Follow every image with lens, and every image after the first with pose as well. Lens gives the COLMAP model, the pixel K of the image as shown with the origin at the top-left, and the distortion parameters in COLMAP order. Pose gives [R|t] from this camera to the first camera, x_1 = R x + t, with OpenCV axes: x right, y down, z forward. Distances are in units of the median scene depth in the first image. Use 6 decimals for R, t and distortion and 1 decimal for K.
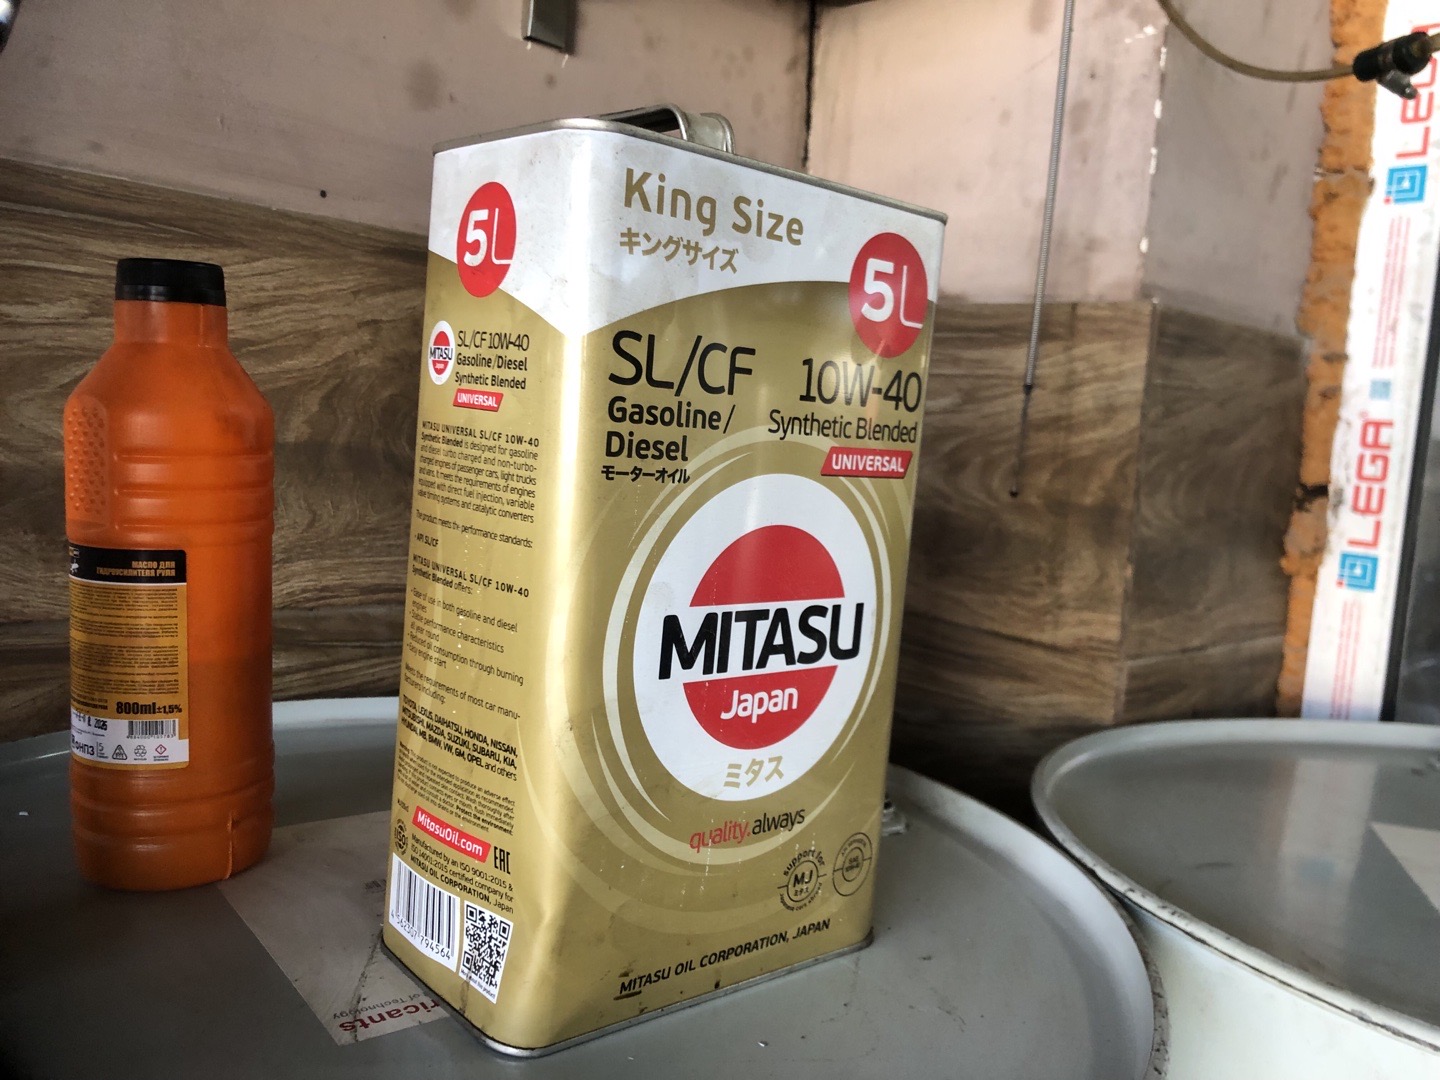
lens RADIAL K [[1197.9, 0, 733.0], [0, 1197.9, 526.6], [0, 0, 1]] dist [0.015421, -0.005426]
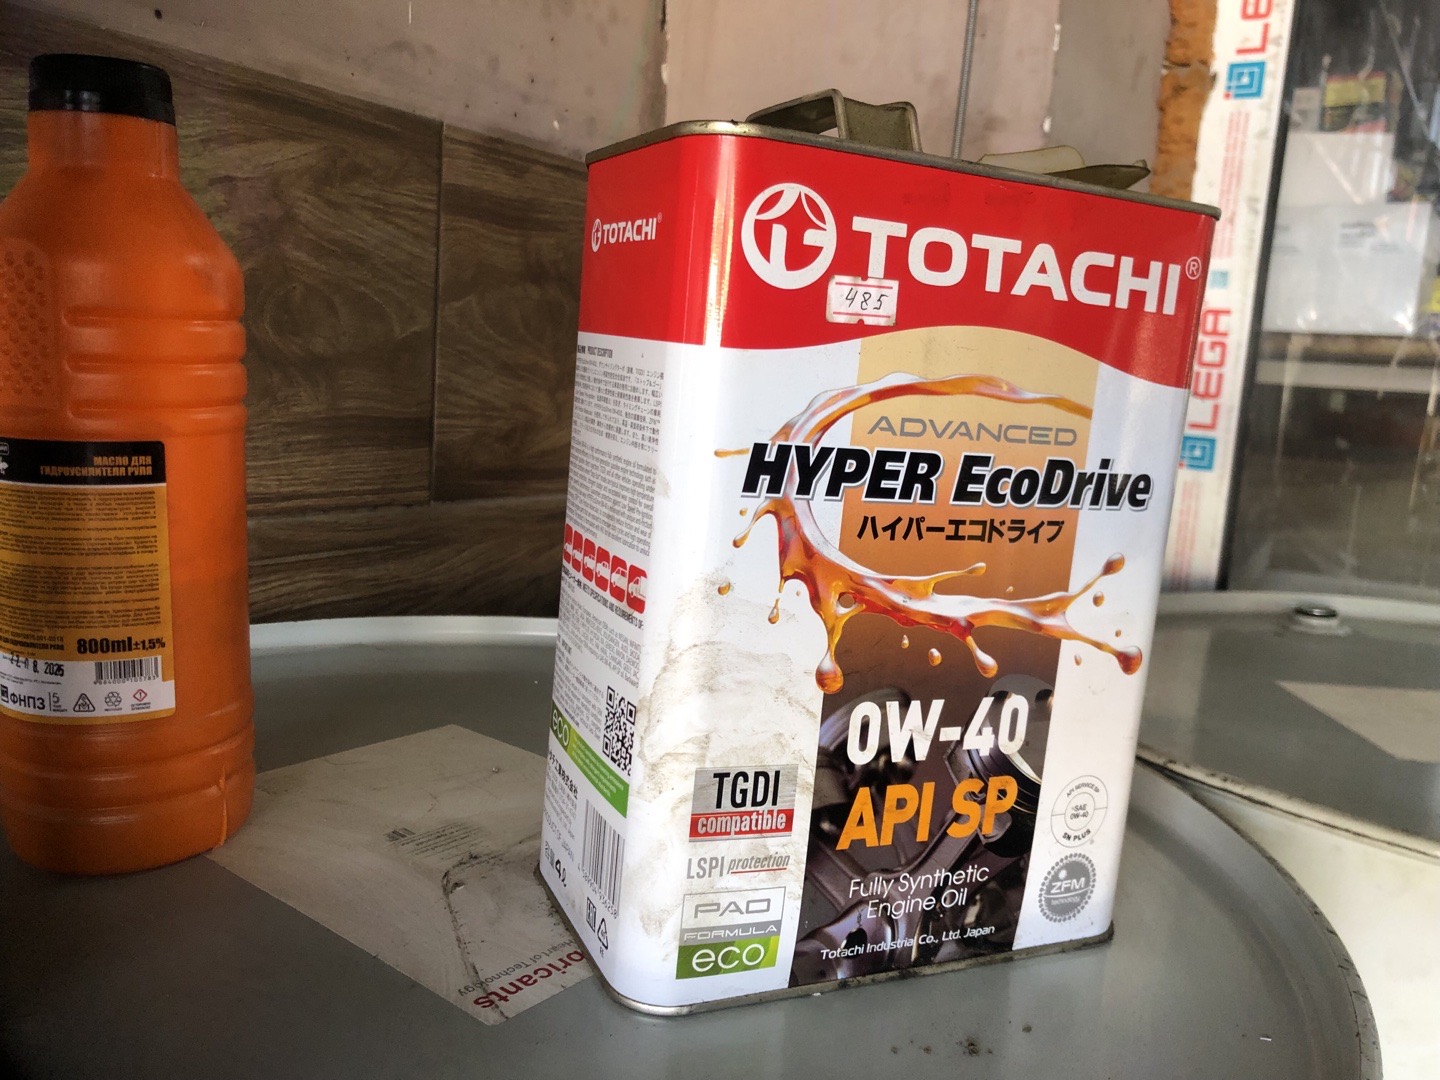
lens RADIAL K [[1197.9, 0, 737.3], [0, 1197.9, 527.1], [0, 0, 1]] dist [0.015421, -0.005426]
pose [[0.968924, -0.040905, 0.243953, -0.168373], [0.022355, 0.996677, 0.078328, 0.013066], [-0.246346, -0.070441, 0.966619, 0.087551]]
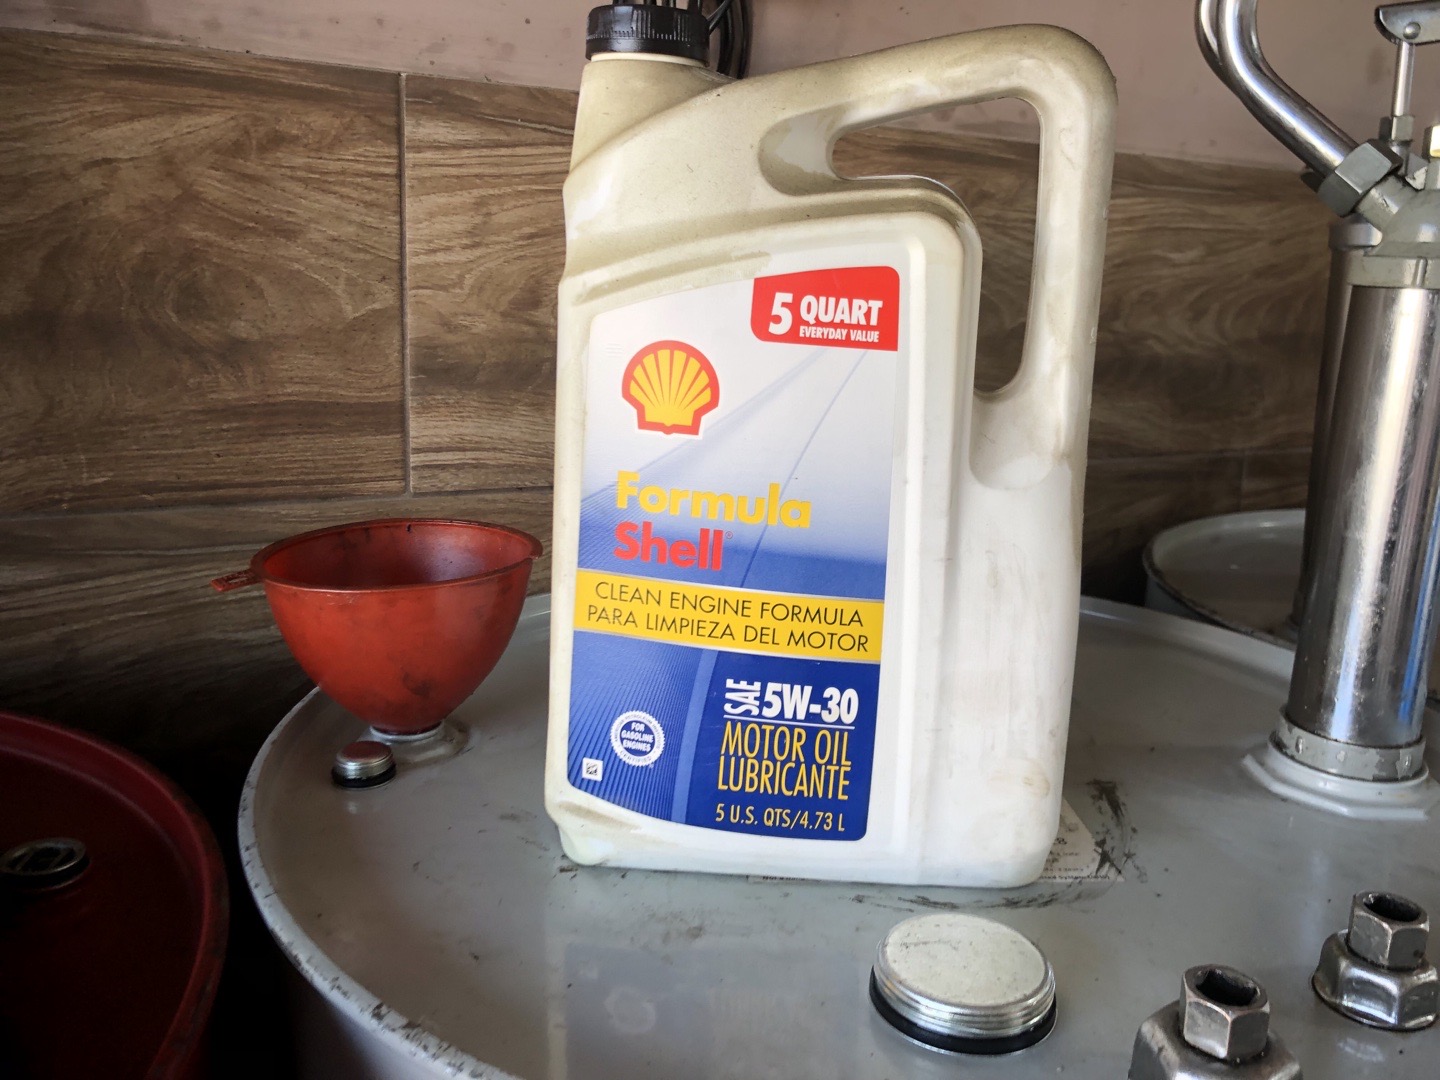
lens RADIAL K [[1197.9, 0, 742.9], [0, 1197.9, 515.1], [0, 0, 1]] dist [0.015421, -0.005426]
pose [[0.966284, 0.023849, -0.256373, 0.326295], [0.006232, 0.993243, 0.115886, -0.024601], [0.257404, -0.113577, 0.959606, 0.300129]]
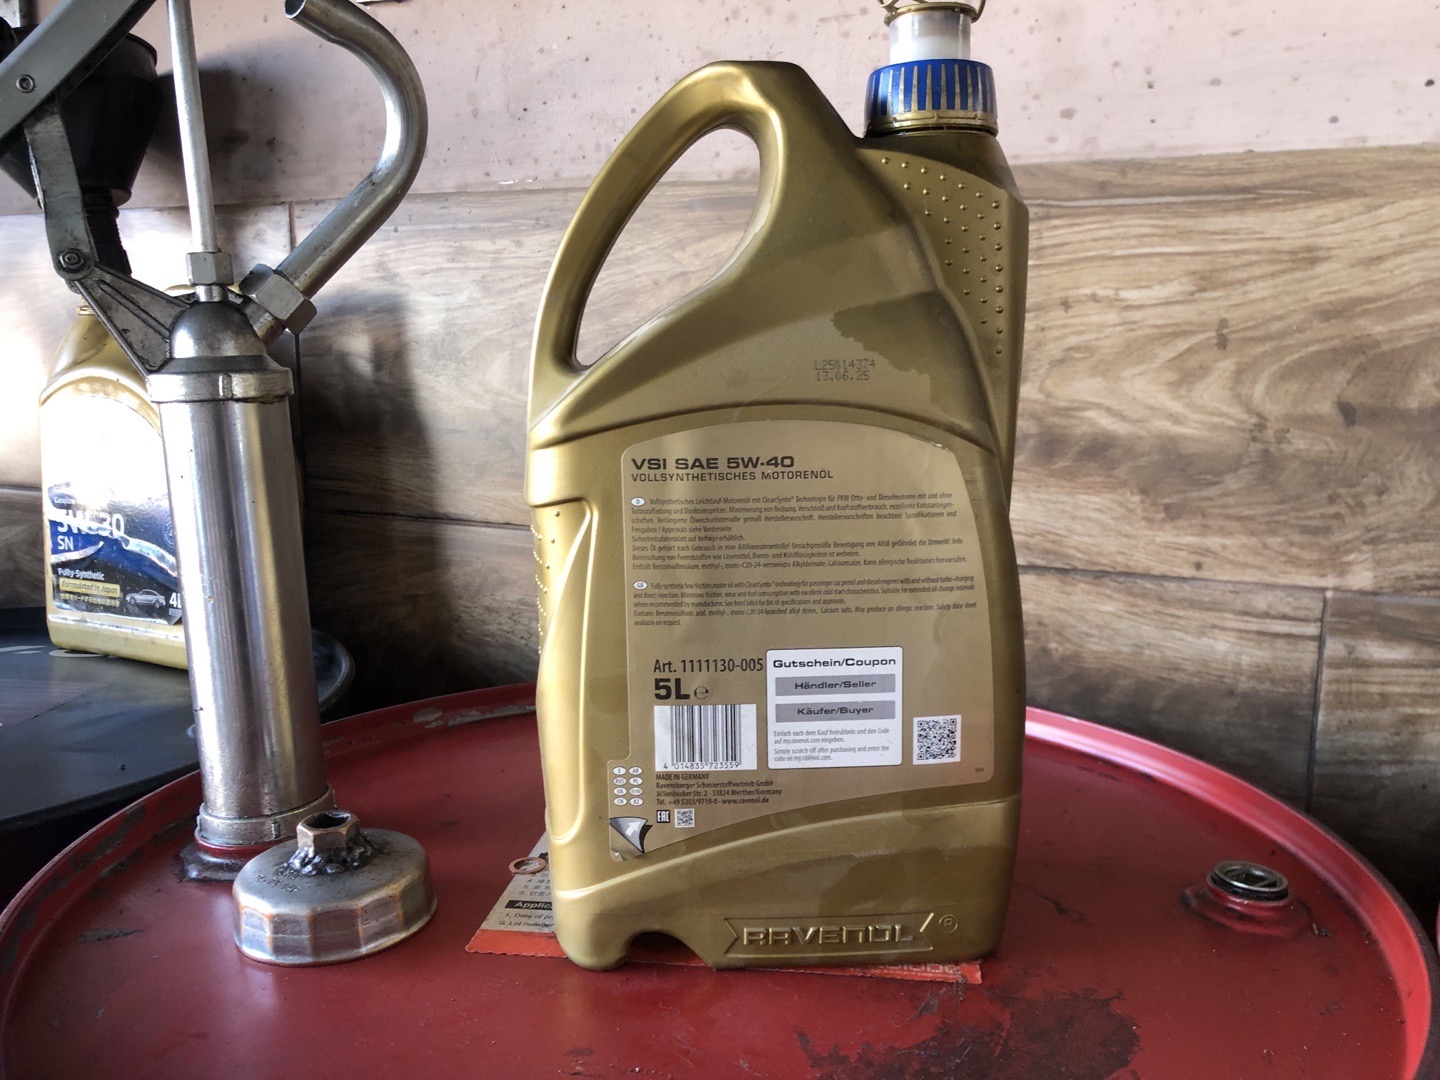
lens RADIAL K [[1197.9, 0, 708.4], [0, 1197.9, 554.7], [0, 0, 1]] dist [0.015421, -0.005426]
pose [[0.400633, 0.100938, -0.910662, 0.700157], [-0.044984, 0.994882, 0.090483, -0.018837], [0.915134, 0.004714, 0.403123, 0.585816]]
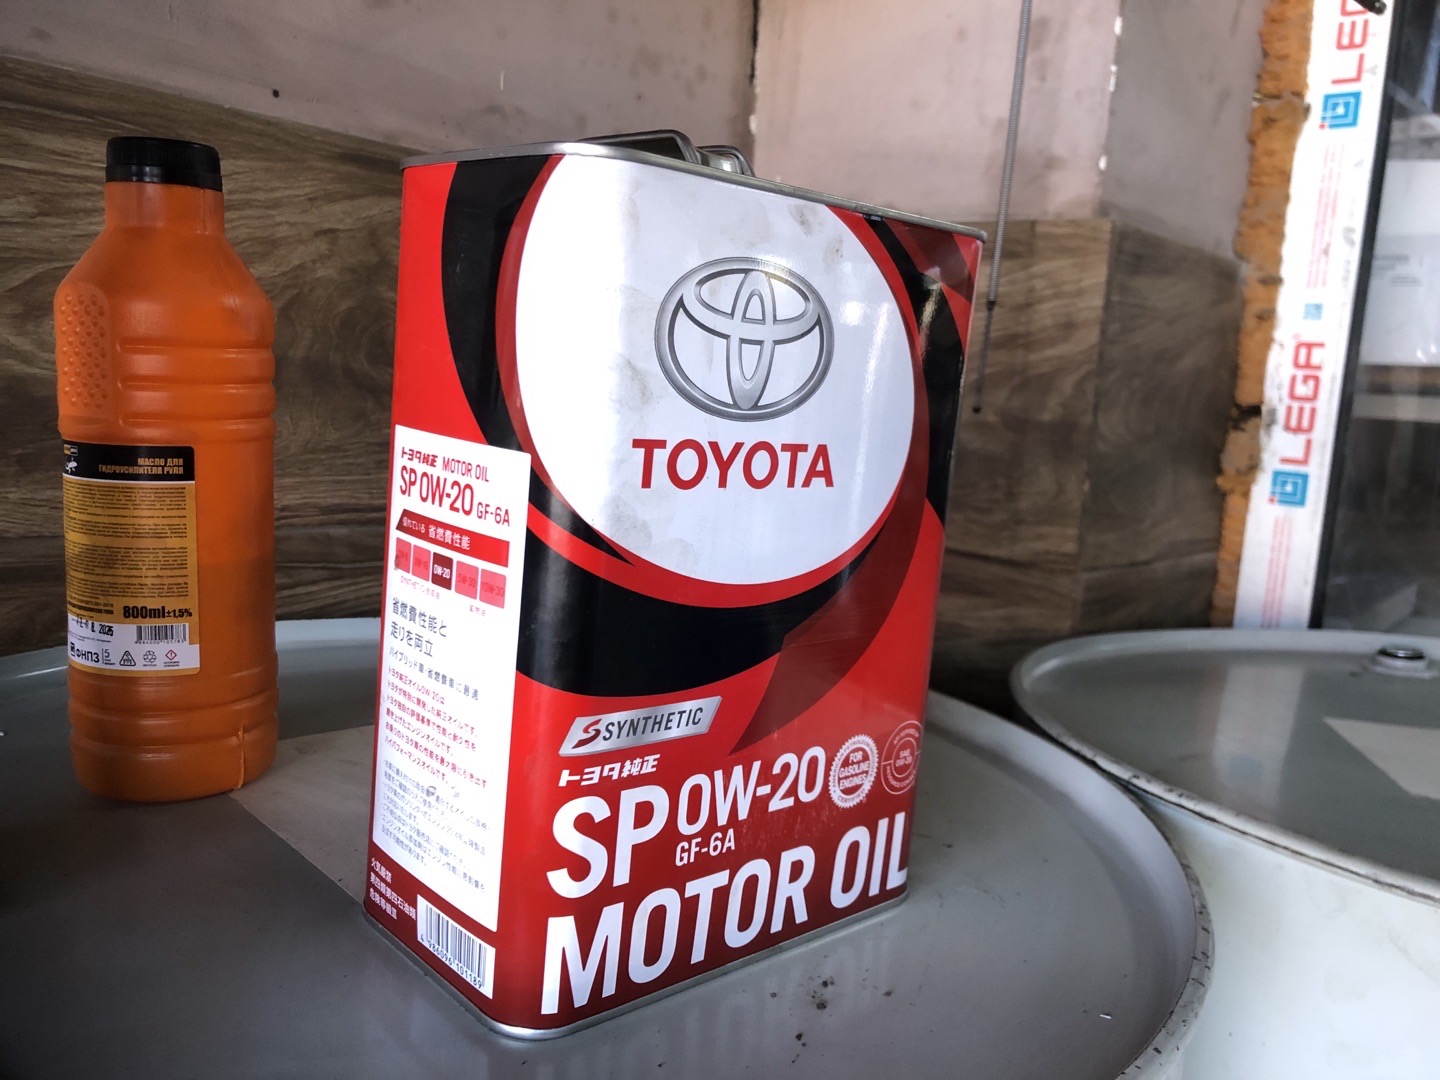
lens RADIAL K [[1197.9, 0, 719.2], [0, 1197.9, 520.7], [0, 0, 1]] dist [0.015421, -0.005426]
pose [[0.996684, -0.010280, 0.080720, -0.068383], [0.007044, 0.999164, 0.040275, 0.025092], [-0.081067, -0.039573, 0.995923, 0.006382]]
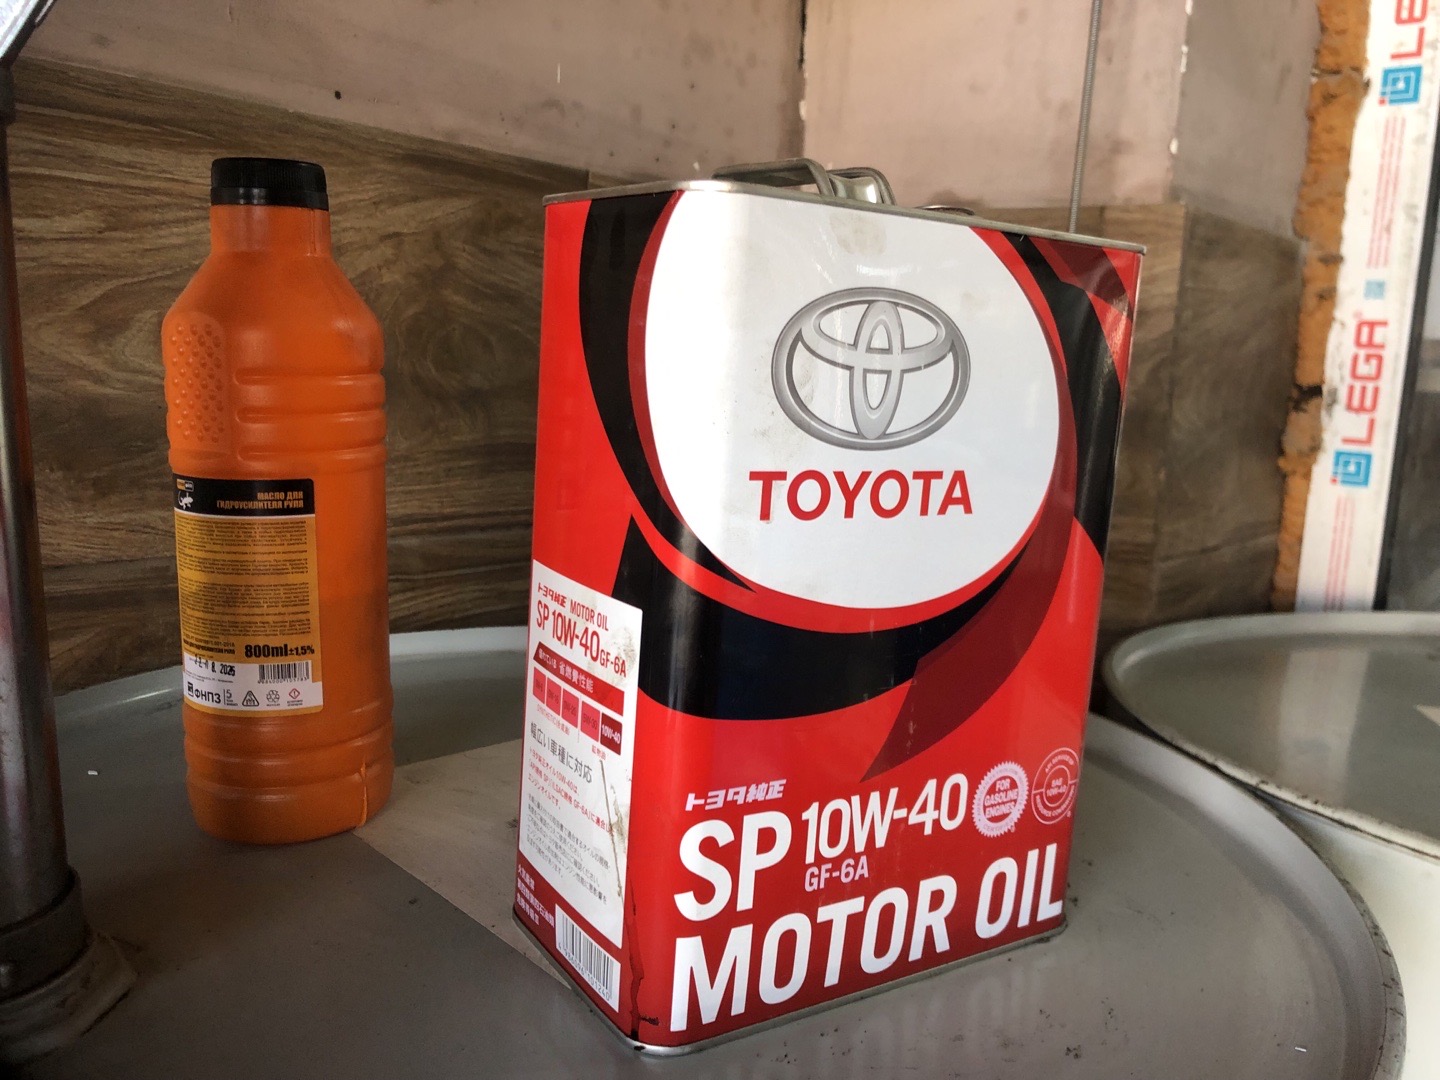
lens RADIAL K [[1197.9, 0, 740.2], [0, 1197.9, 523.0], [0, 0, 1]] dist [0.015421, -0.005426]
pose [[0.994745, -0.037167, 0.095400, -0.128286], [0.031210, 0.997513, 0.063195, 0.003036], [-0.097512, -0.059885, 0.993431, 0.028819]]
